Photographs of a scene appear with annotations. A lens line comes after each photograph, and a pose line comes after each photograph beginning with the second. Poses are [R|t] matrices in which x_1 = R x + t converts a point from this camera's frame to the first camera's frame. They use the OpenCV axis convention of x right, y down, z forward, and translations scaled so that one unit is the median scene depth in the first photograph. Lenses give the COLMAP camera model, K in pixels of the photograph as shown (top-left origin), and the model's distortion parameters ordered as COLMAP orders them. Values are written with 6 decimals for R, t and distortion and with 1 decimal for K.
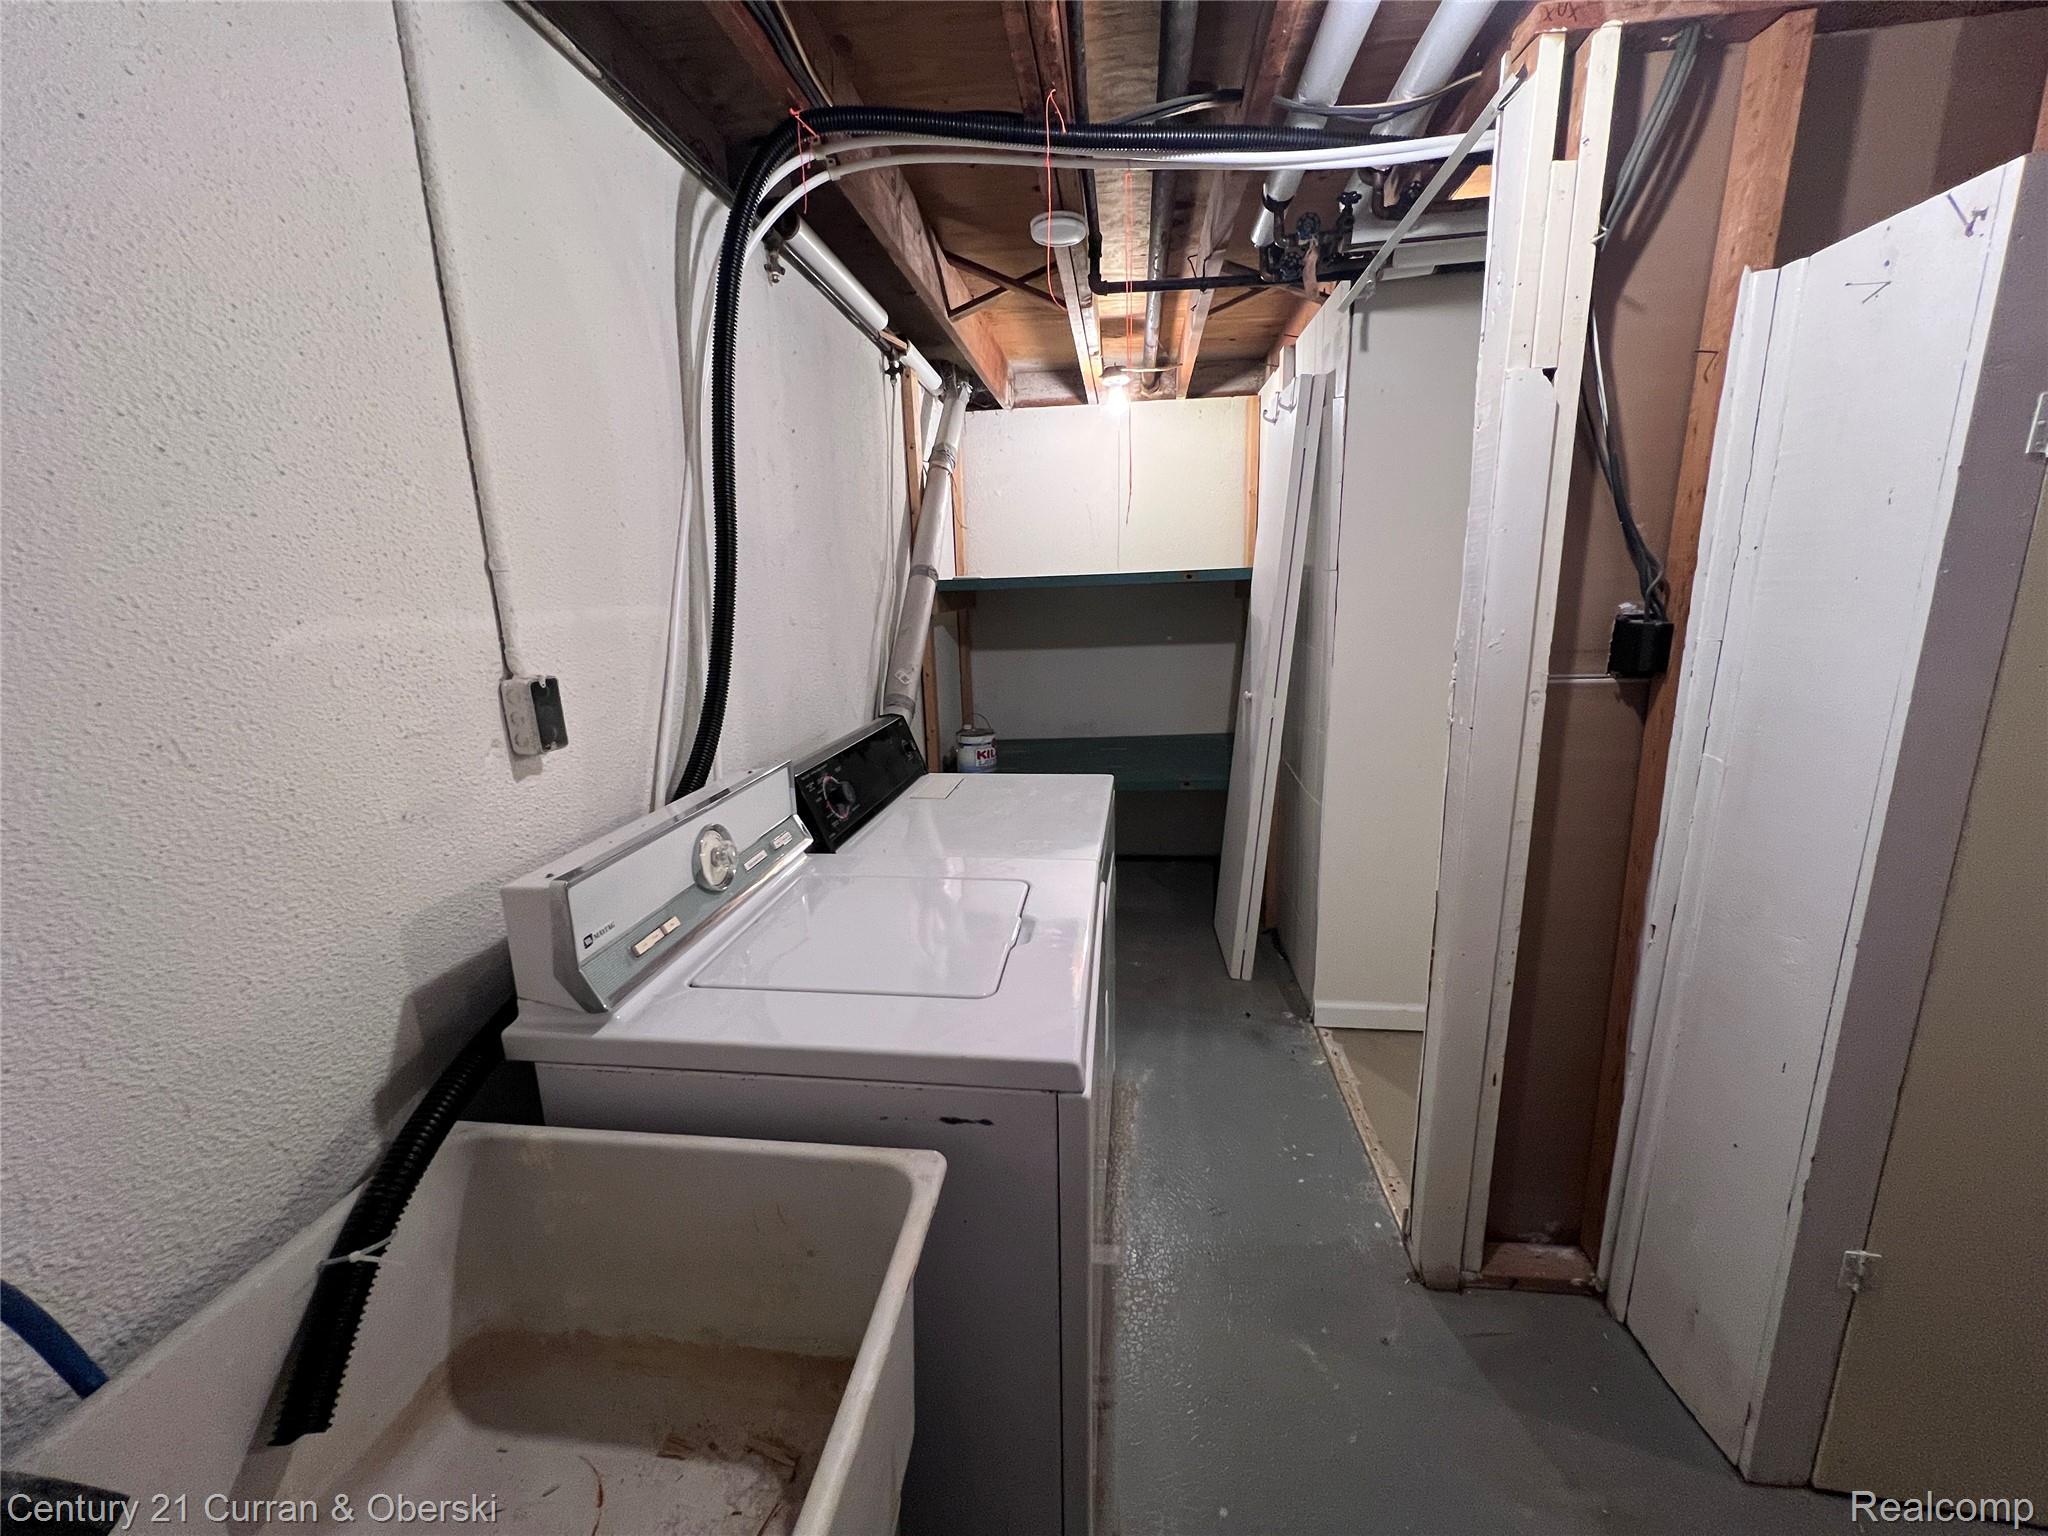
lens RADIAL K [[819.6, 0, 1020.1], [0, 819.6, 766.1], [0, 0, 1]] dist [-0.000398, 0.000184]
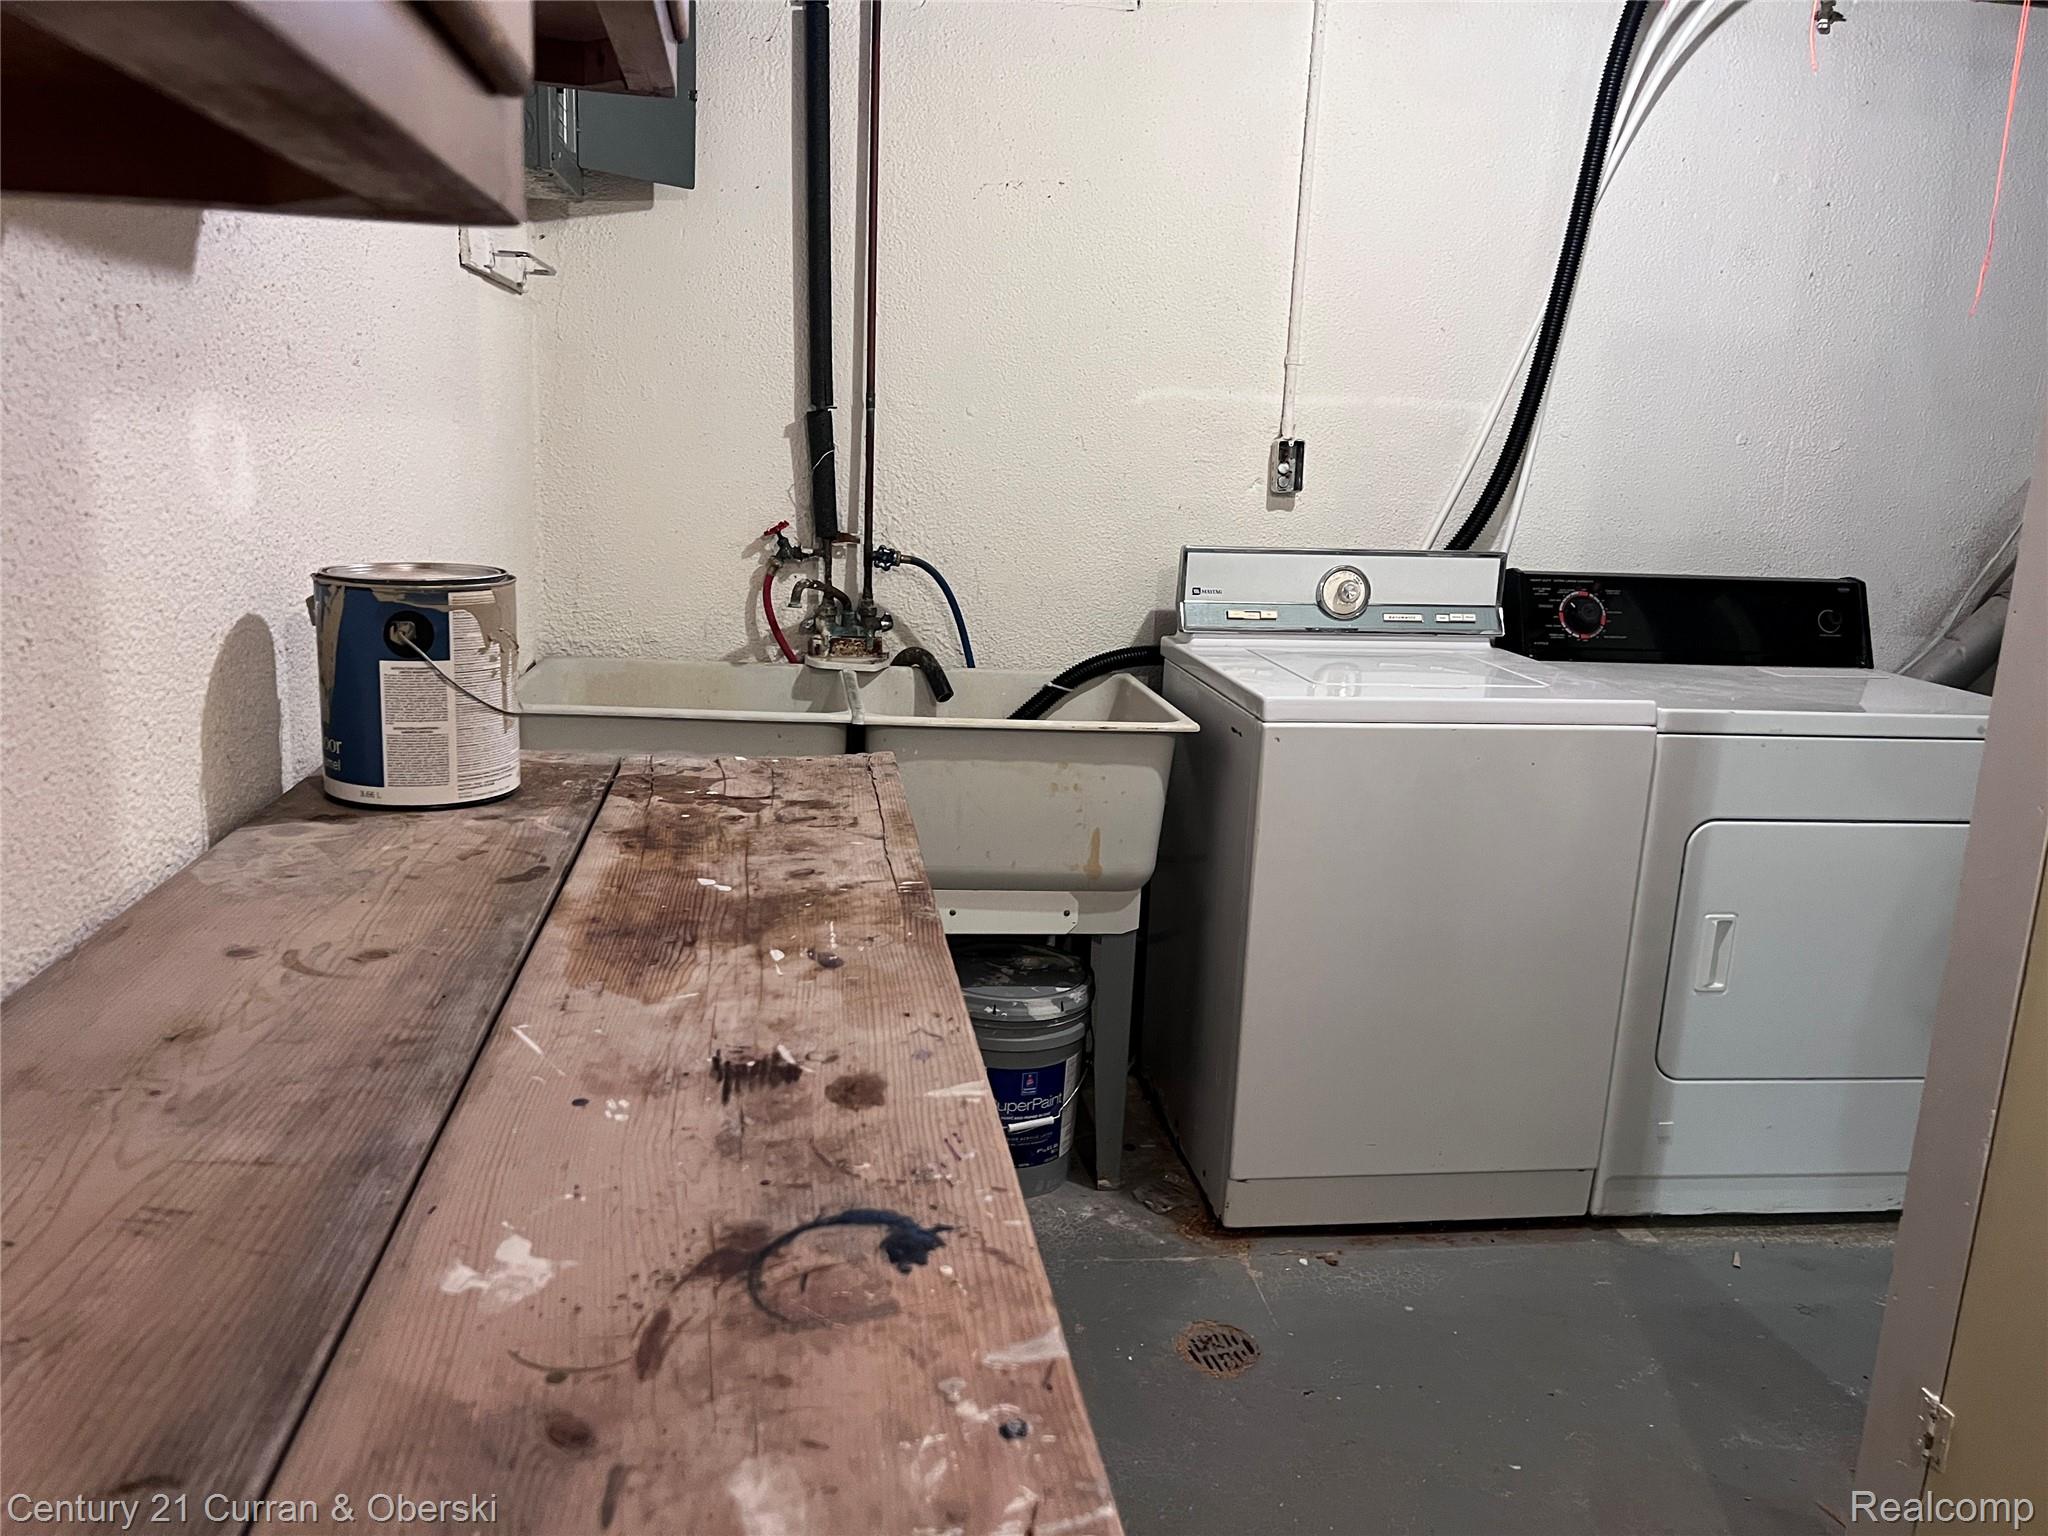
lens RADIAL K [[1537.5, 0, 1018.9], [0, 1537.5, 767.8], [0, 0, 1]] dist [0.030897, -0.022339]
pose [[0.270129, 0.245283, -0.931057, 1.941937], [-0.251164, 0.951476, 0.177792, 0.079734], [0.929487, 0.185821, 0.318628, -0.196382]]
